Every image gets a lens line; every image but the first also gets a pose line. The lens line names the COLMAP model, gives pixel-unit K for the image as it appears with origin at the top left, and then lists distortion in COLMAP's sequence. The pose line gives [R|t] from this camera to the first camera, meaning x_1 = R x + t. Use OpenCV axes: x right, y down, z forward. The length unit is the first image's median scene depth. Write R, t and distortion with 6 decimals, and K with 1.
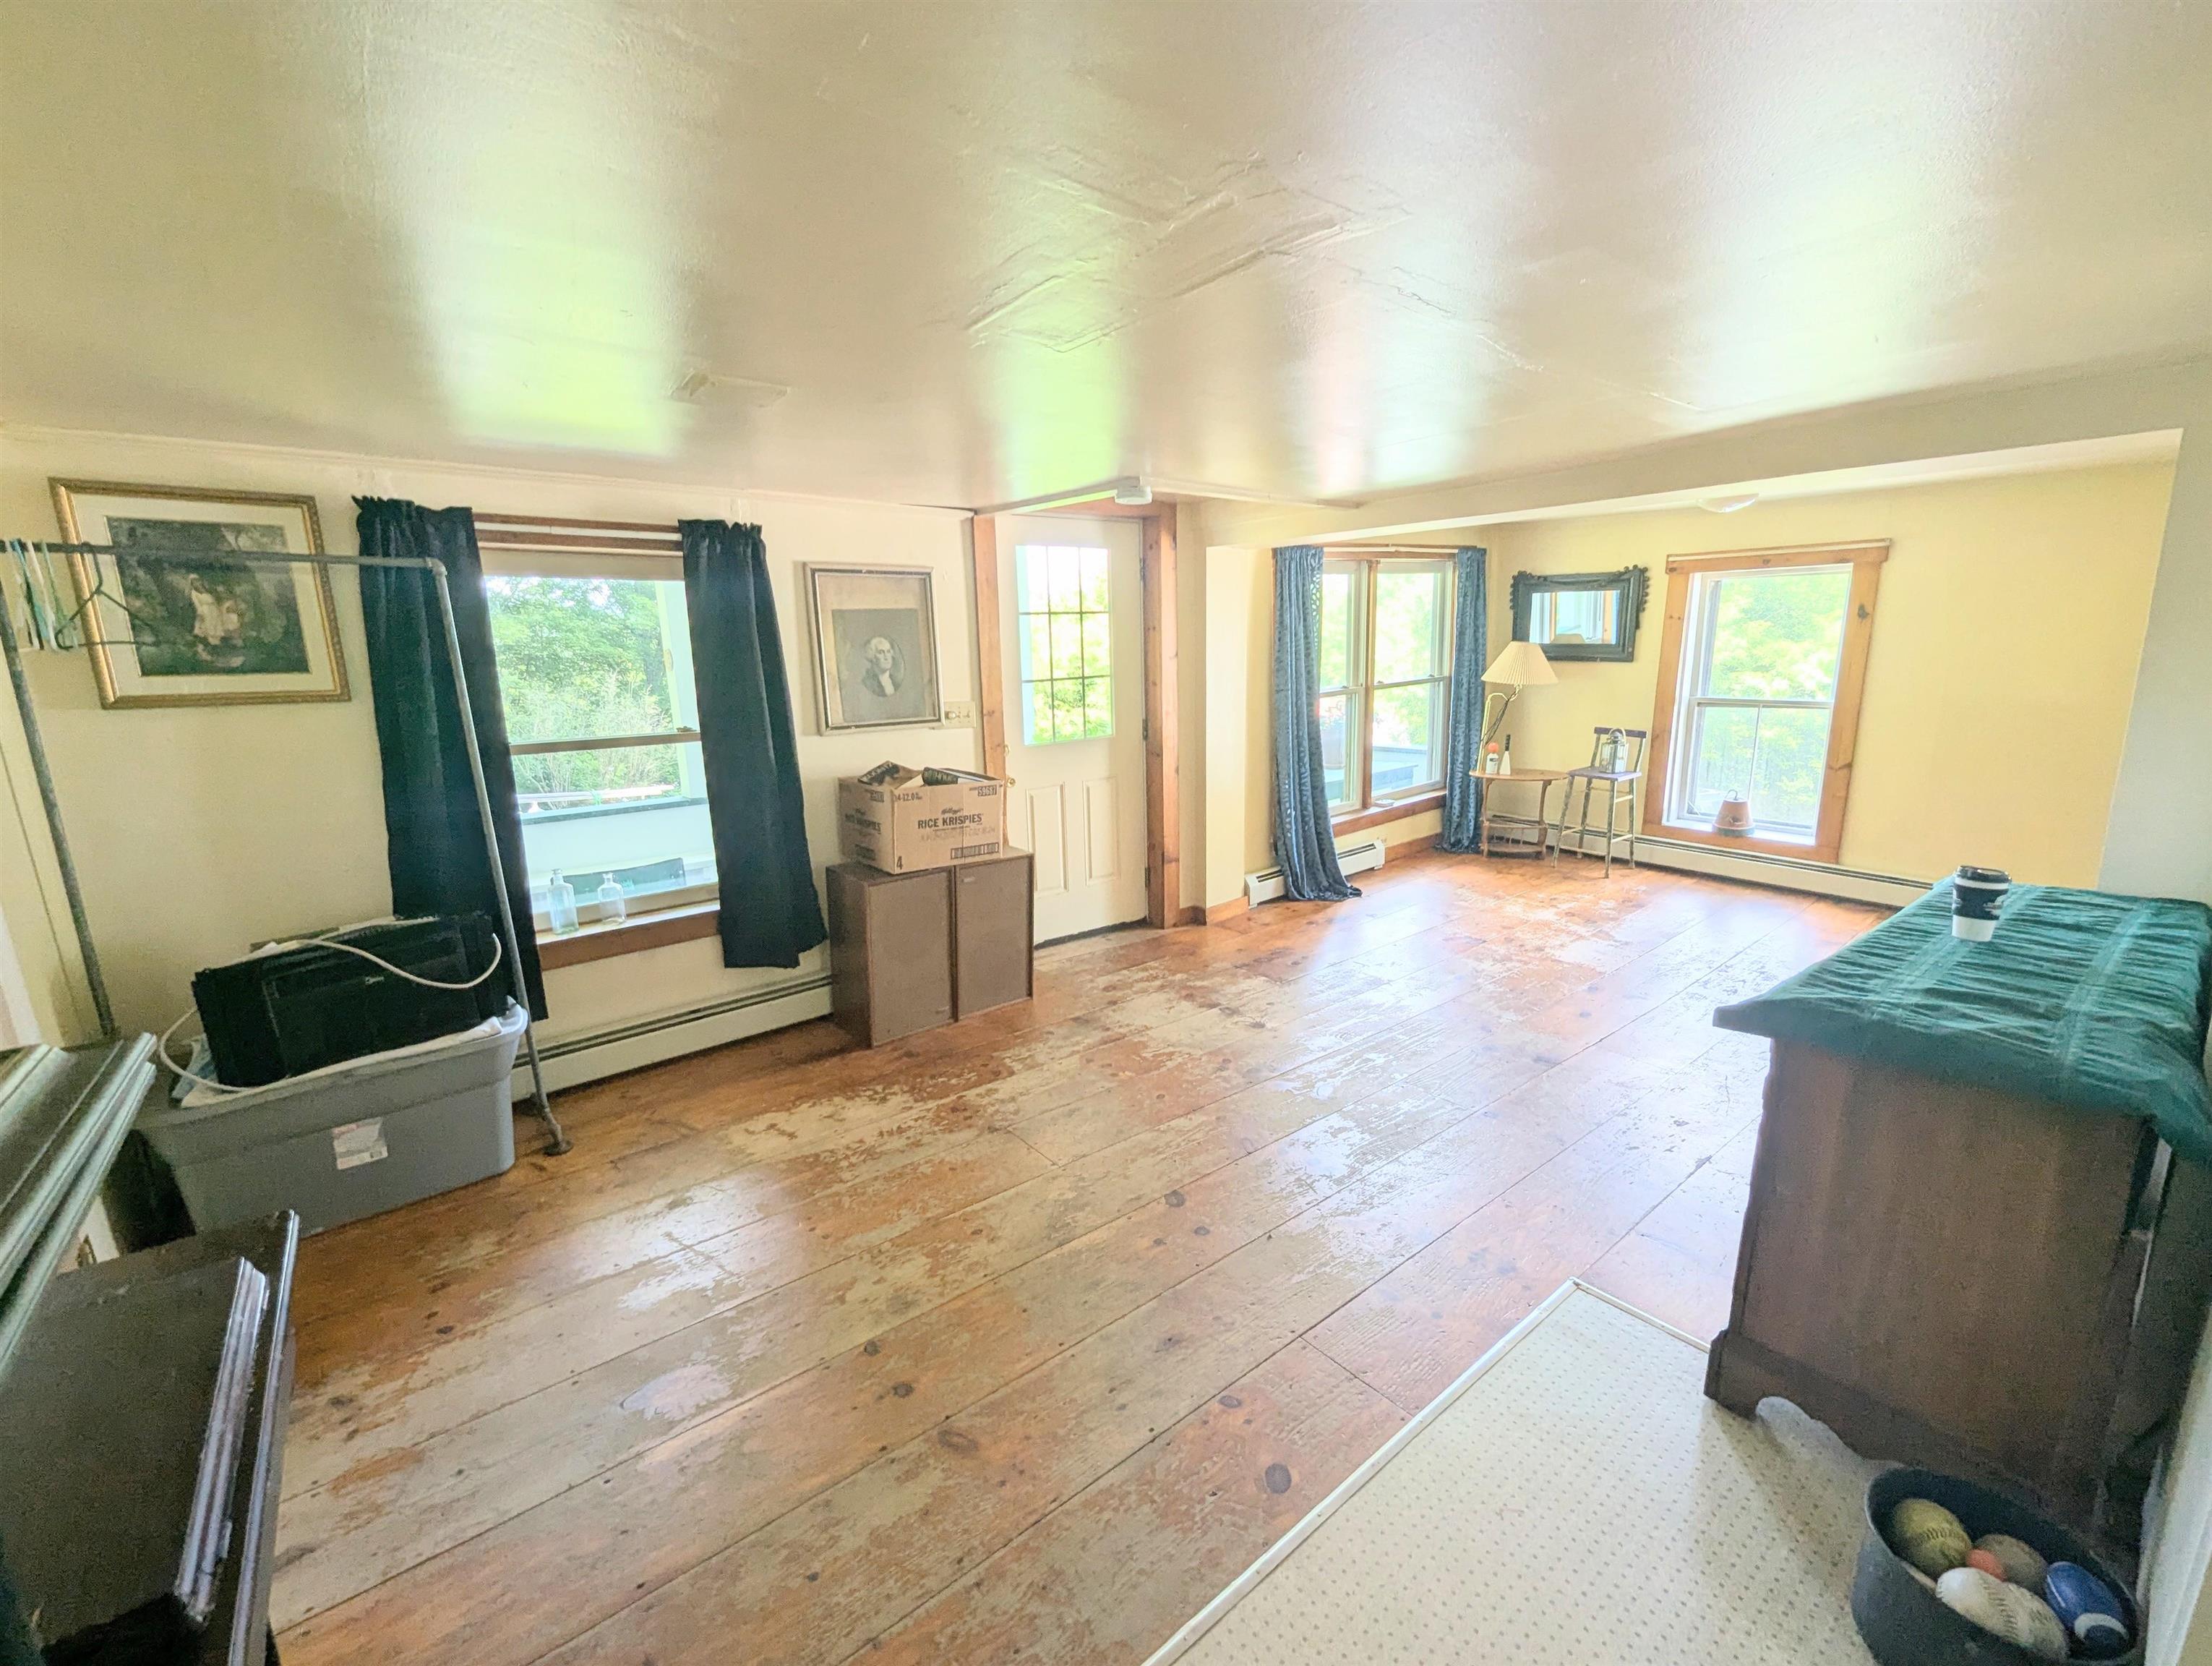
lens RADIAL K [[920.6, 0, 1105.7], [0, 920.6, 843.7], [0, 0, 1]] dist [-0.000091, 0.000778]
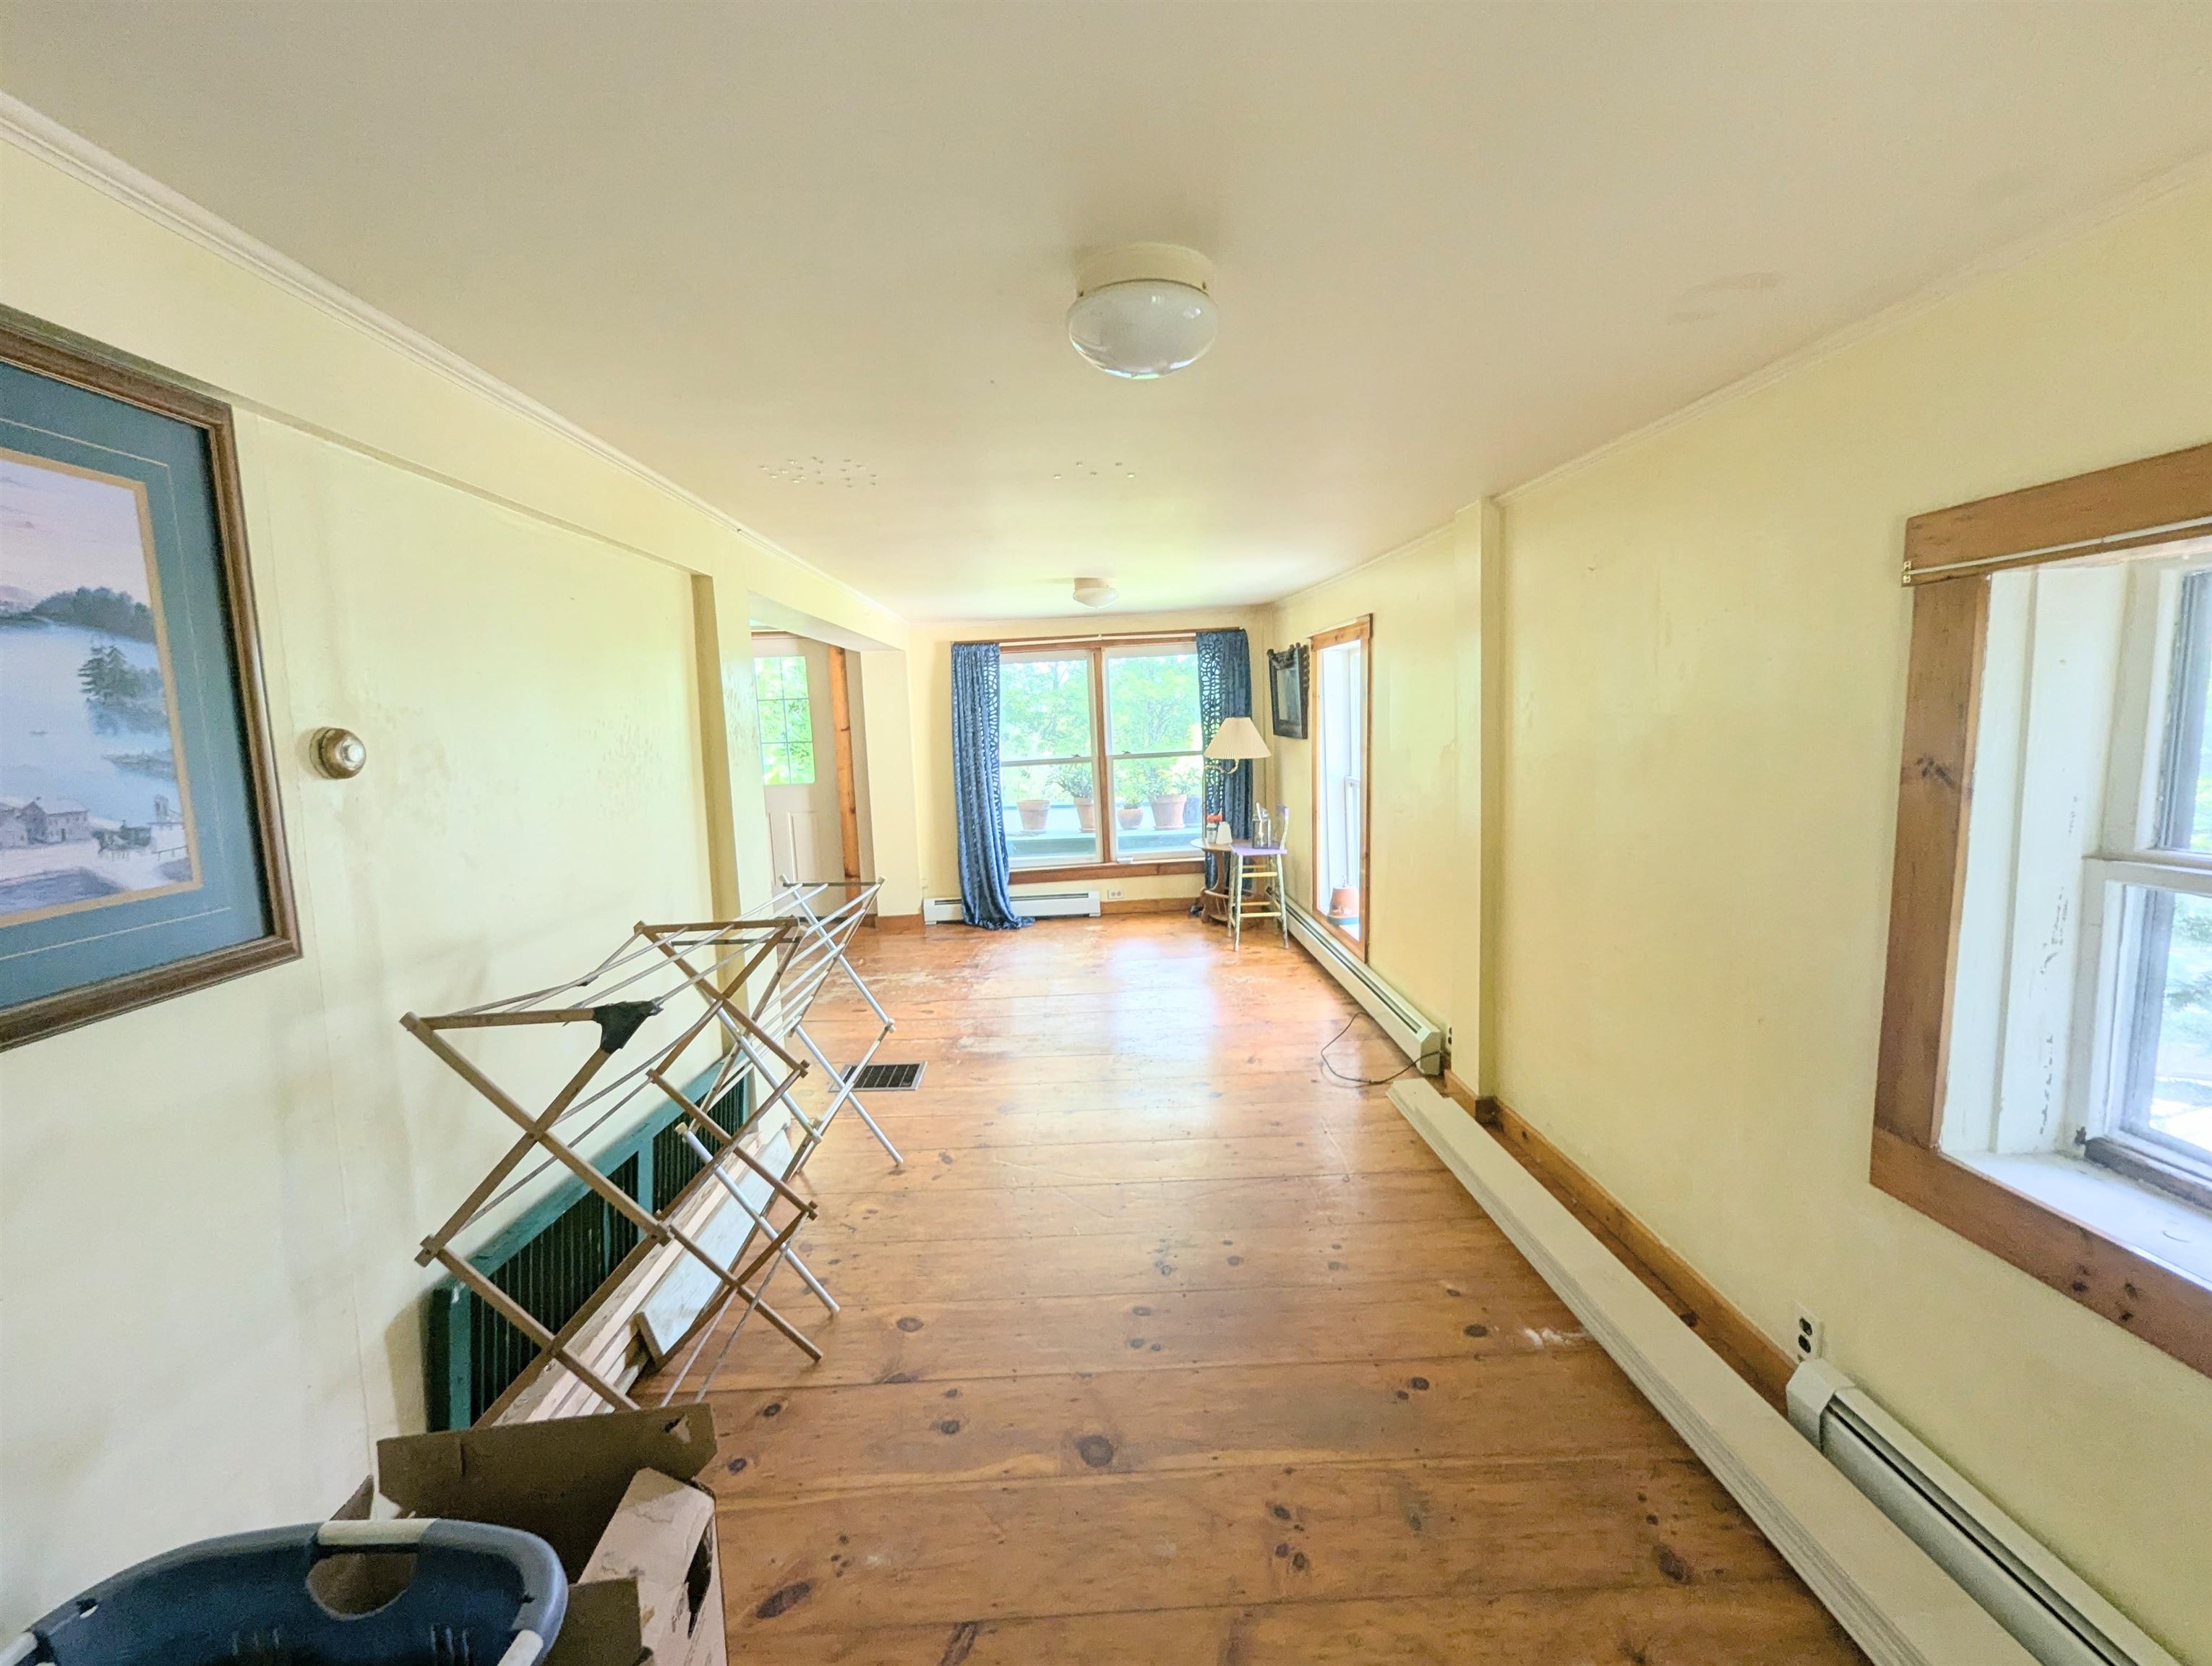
lens RADIAL K [[920.6, 0, 1105.7], [0, 920.6, 843.7], [0, 0, 1]] dist [-0.000091, 0.000778]
pose [[0.800848, 0.085843, -0.592684, 1.172667], [-0.125261, 0.991793, -0.025606, -0.041227], [0.585622, 0.094747, 0.805028, 0.112530]]
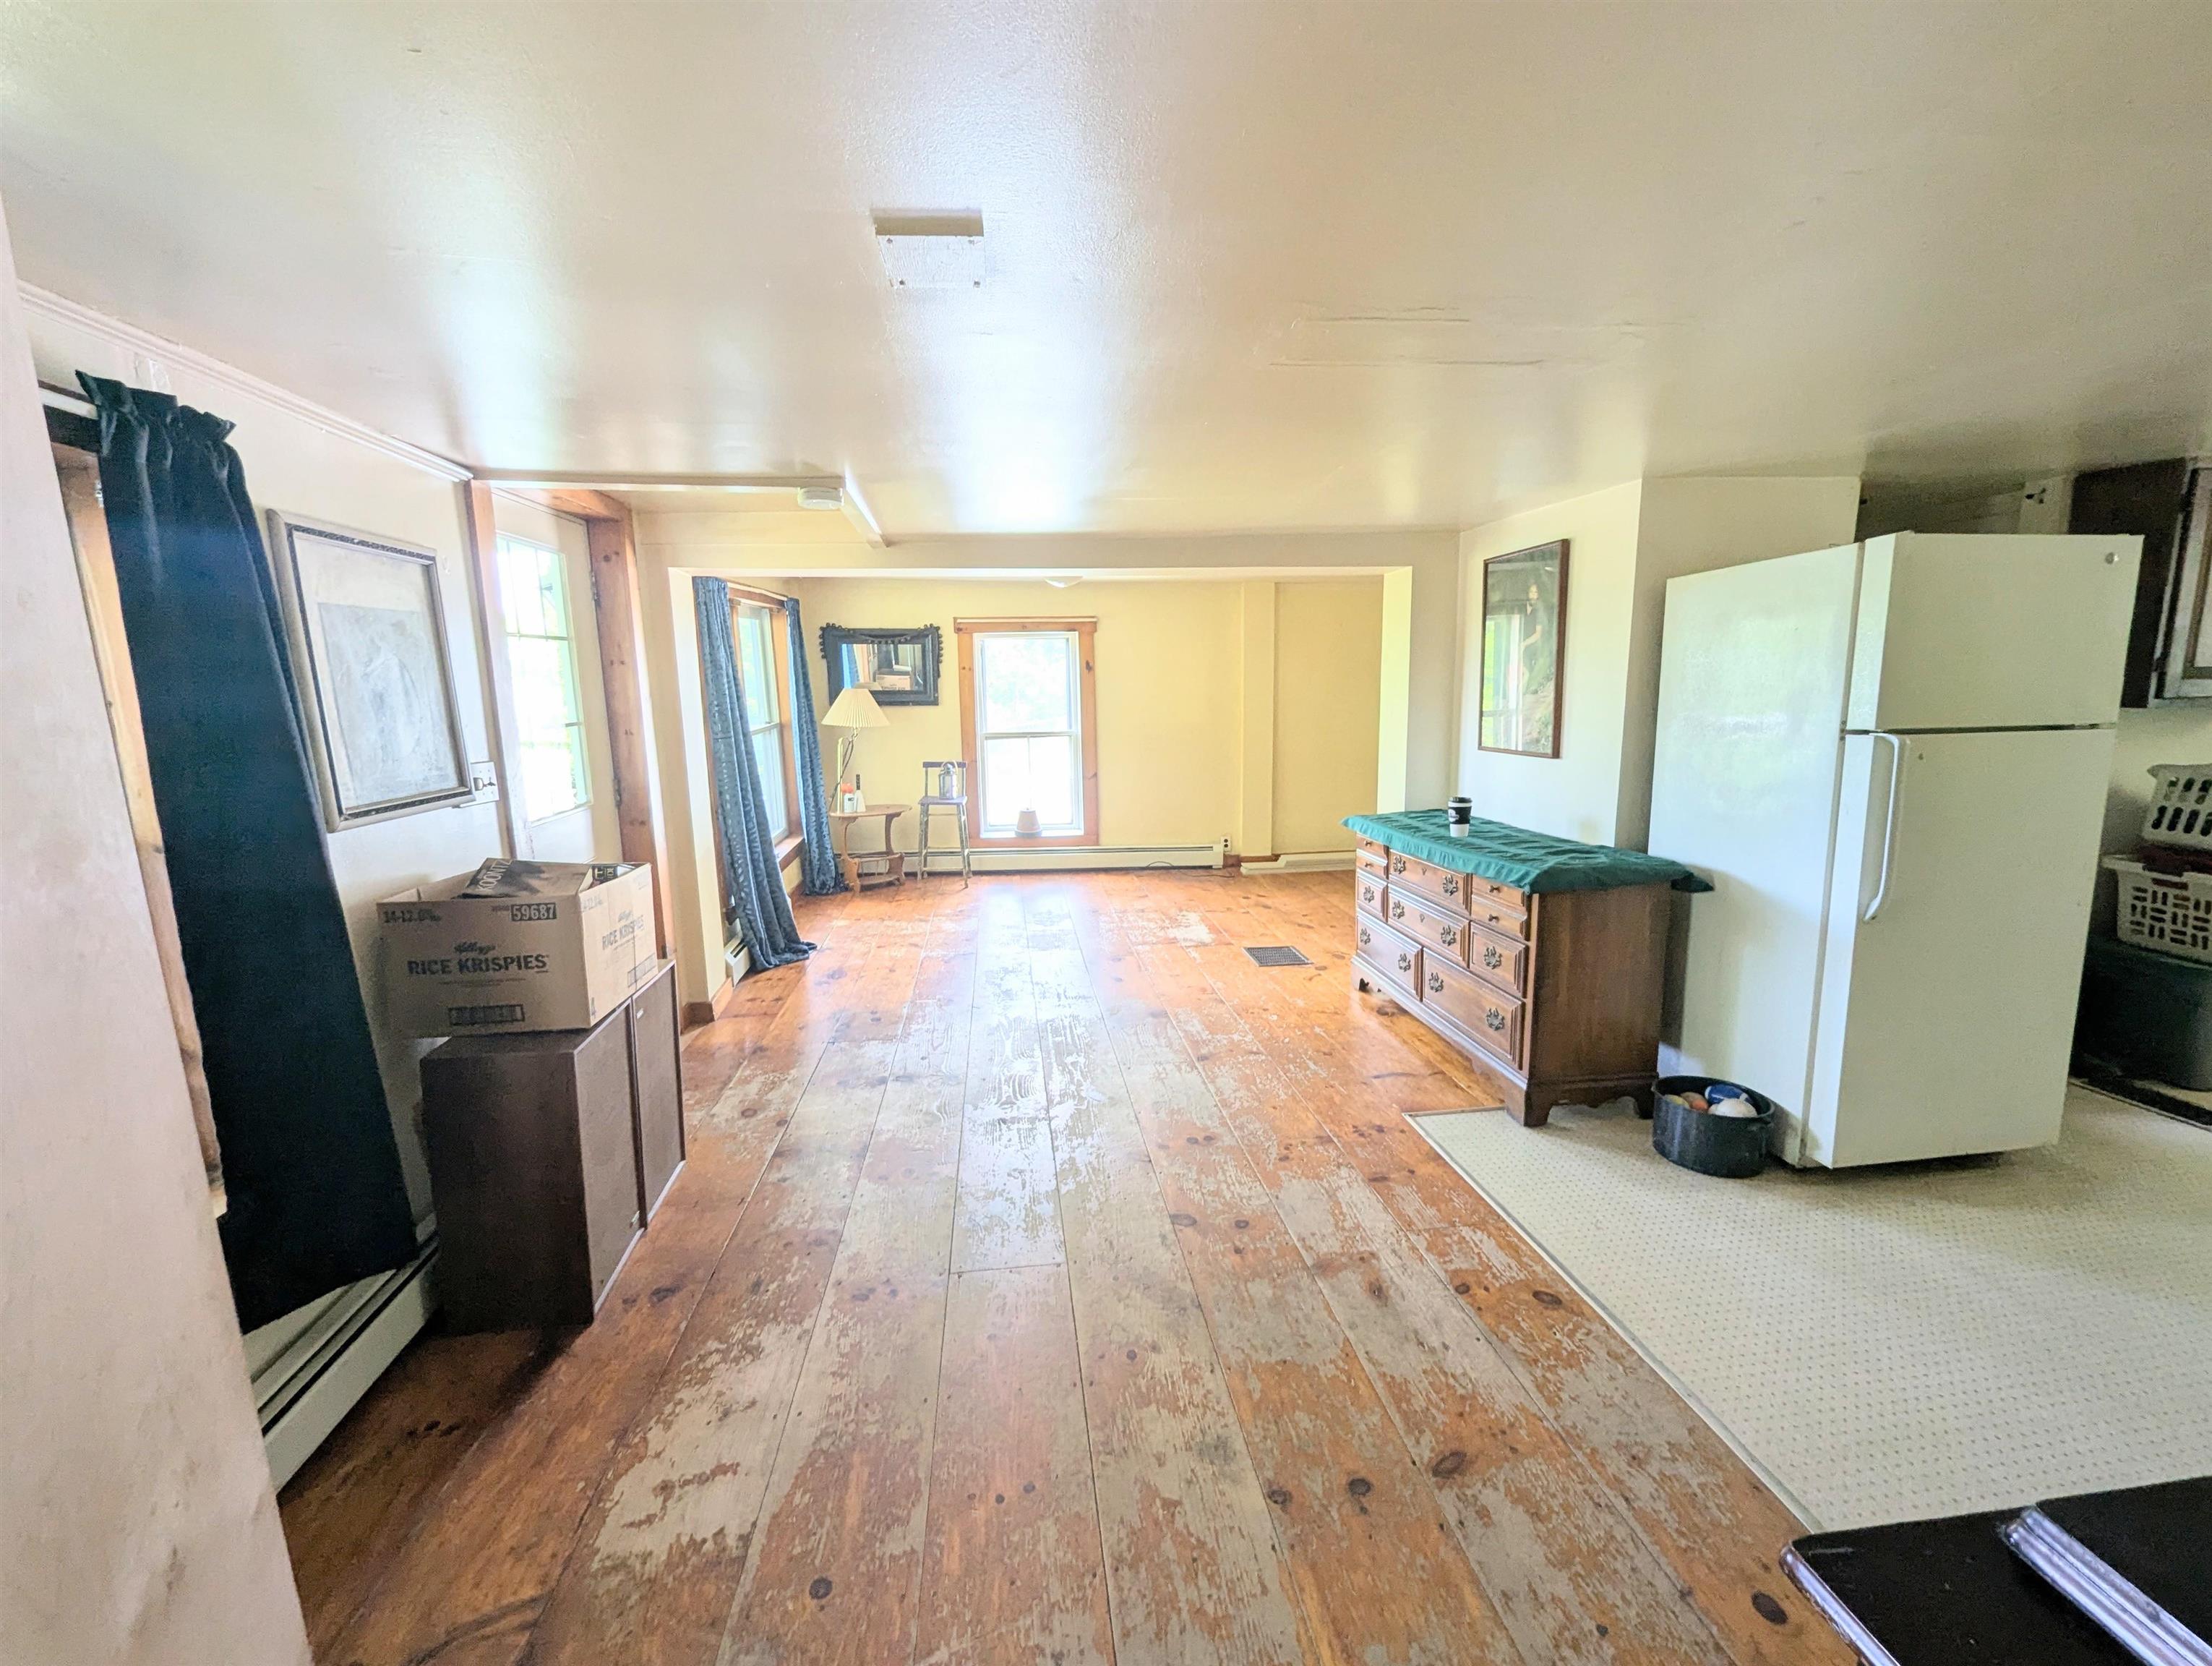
lens RADIAL K [[920.6, 0, 1105.7], [0, 920.6, 843.7], [0, 0, 1]] dist [-0.000091, 0.000778]
pose [[0.533994, -0.134096, 0.834787, -0.376811], [0.188468, 0.981379, 0.037085, -0.032158], [-0.824215, 0.137527, 0.549323, 0.239238]]
